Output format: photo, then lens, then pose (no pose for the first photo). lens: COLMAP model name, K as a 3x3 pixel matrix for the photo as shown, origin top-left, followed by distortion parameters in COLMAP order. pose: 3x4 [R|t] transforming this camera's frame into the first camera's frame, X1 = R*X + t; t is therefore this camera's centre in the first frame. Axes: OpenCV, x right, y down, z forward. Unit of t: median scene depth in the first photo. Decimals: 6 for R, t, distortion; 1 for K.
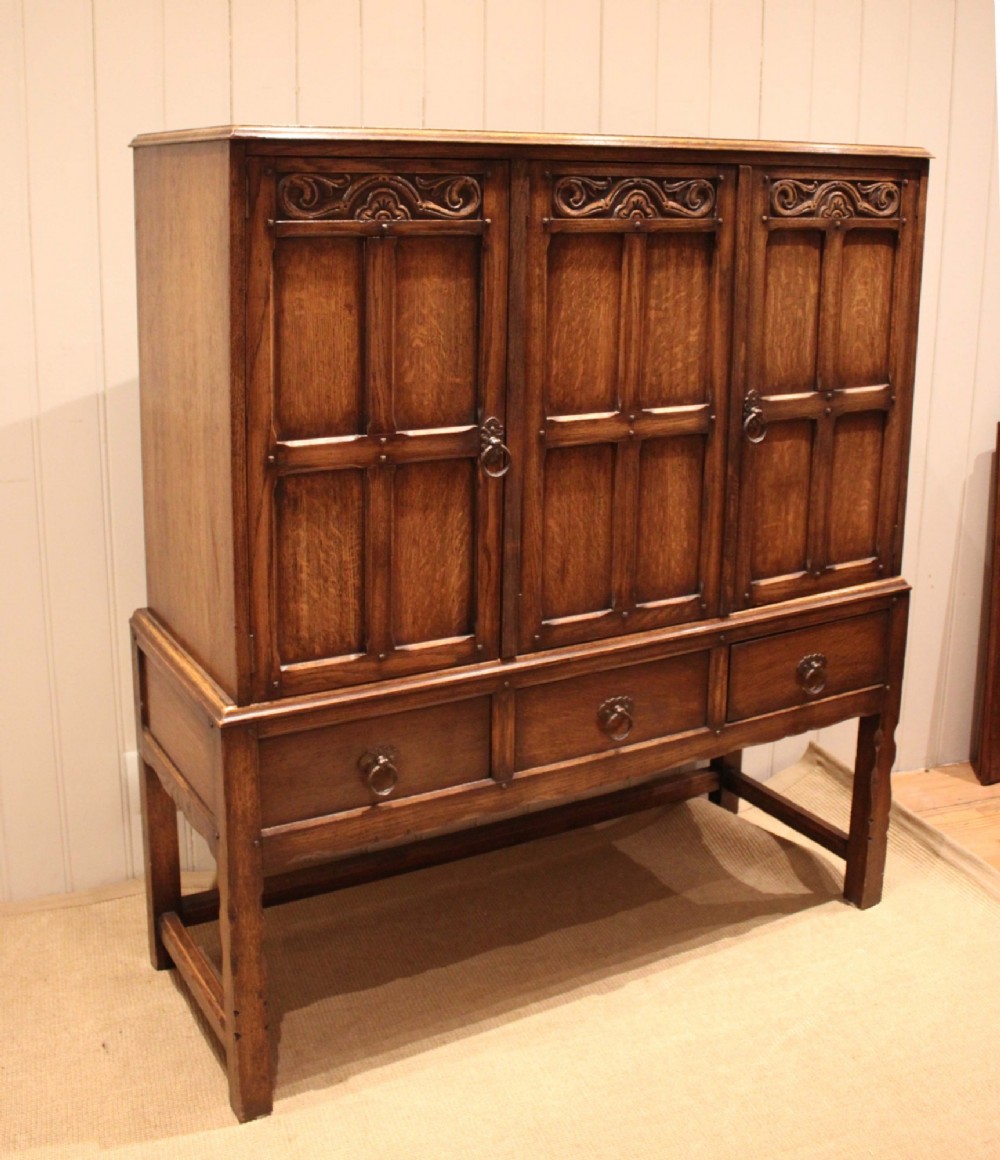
lens RADIAL K [[1345.2, 0, 480.9], [0, 1345.2, 448.4], [0, 0, 1]] dist [-0.120136, 0.000000]
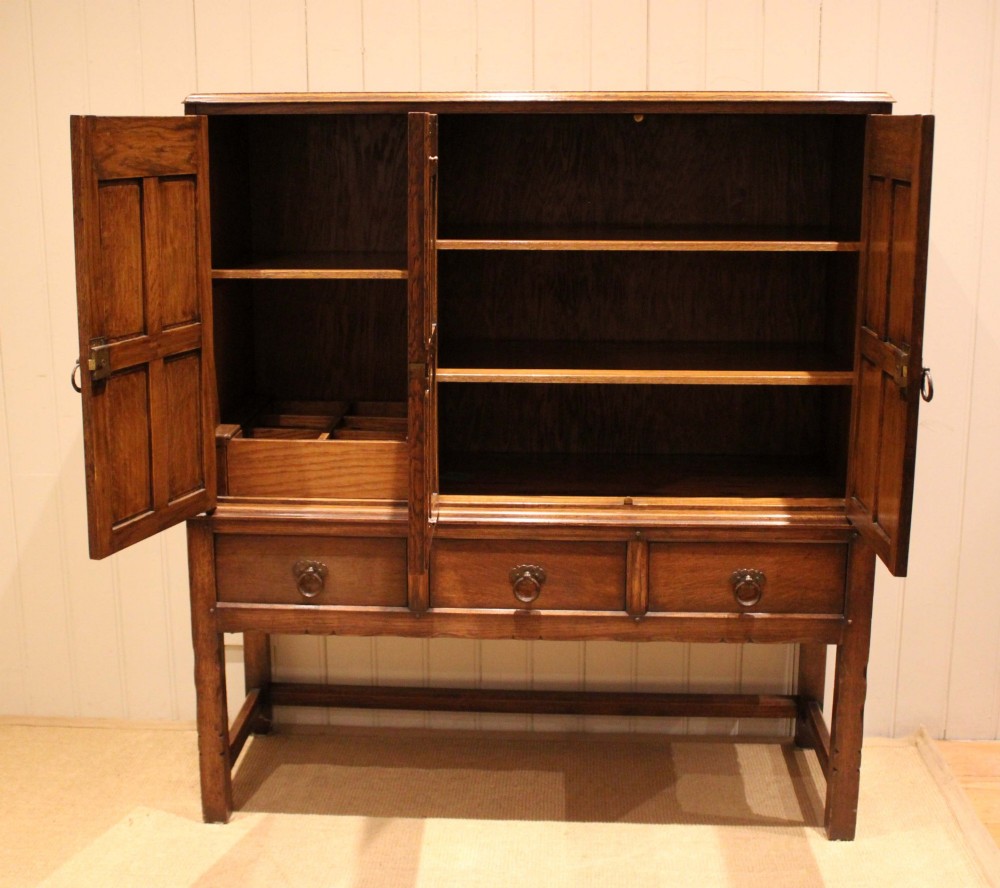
lens RADIAL K [[1474.3, 0, 465.1], [0, 1474.3, 458.9], [0, 0, 1]] dist [-0.082115, 0.000000]
pose [[0.833763, 0.113465, -0.540338, 0.801869], [-0.100532, 0.993494, 0.053498, 0.029909], [0.542893, 0.009717, 0.839746, -0.139374]]
